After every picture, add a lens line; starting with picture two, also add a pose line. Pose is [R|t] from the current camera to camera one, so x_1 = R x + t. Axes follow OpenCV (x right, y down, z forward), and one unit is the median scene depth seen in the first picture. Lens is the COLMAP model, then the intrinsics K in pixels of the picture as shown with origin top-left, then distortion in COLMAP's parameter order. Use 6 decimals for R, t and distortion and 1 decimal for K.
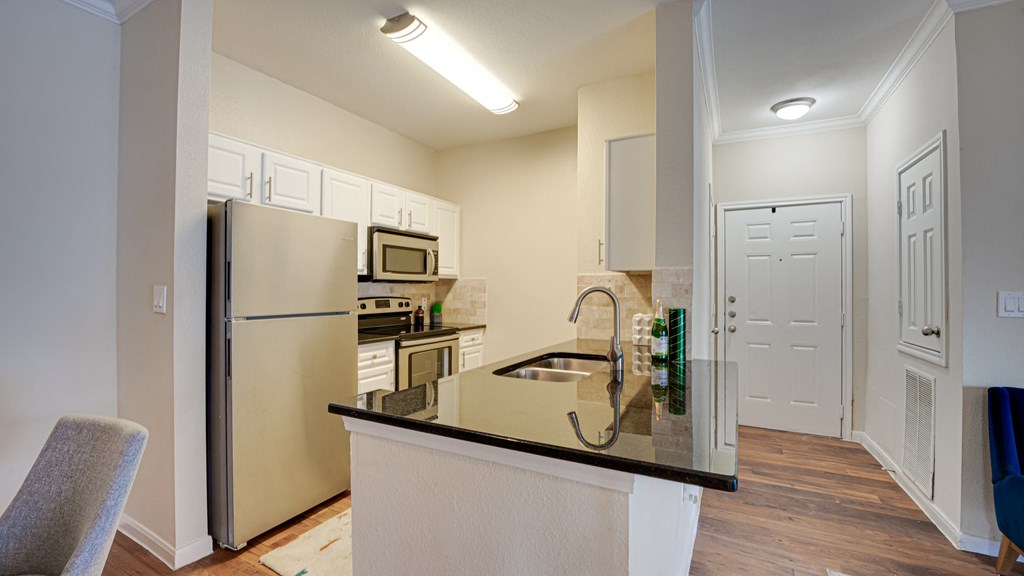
lens RADIAL K [[417.8, 0, 512.0], [0, 417.8, 288.0], [0, 0, 1]] dist [-0.015231, -0.000139]
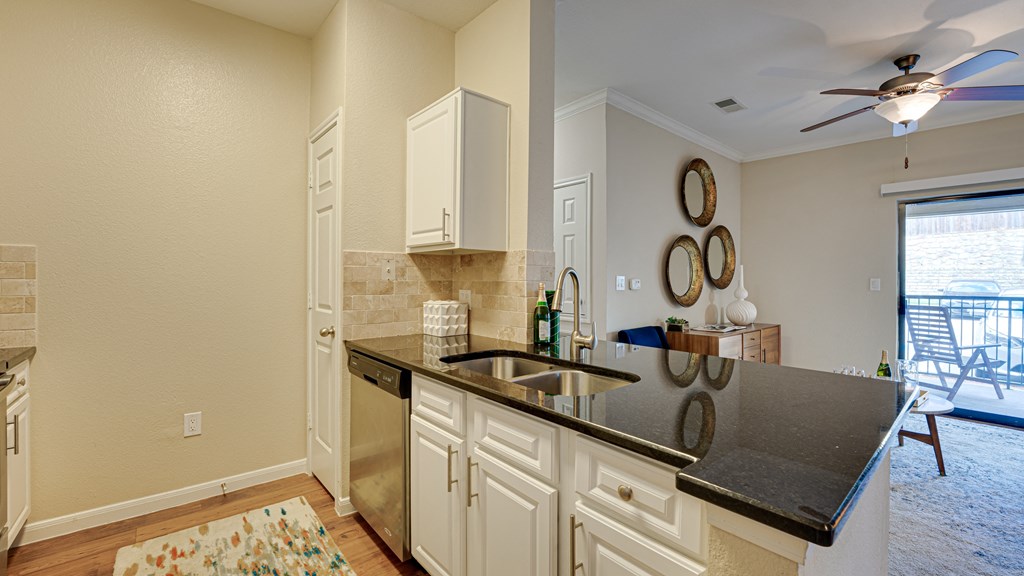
lens RADIAL K [[417.8, 0, 512.0], [0, 417.8, 288.0], [0, 0, 1]] dist [-0.015231, -0.000139]
pose [[0.360299, -0.027432, 0.932433, -0.454292], [-0.008401, 0.999432, 0.032649, 0.006468], [-0.932799, -0.019596, 0.359864, 0.563524]]
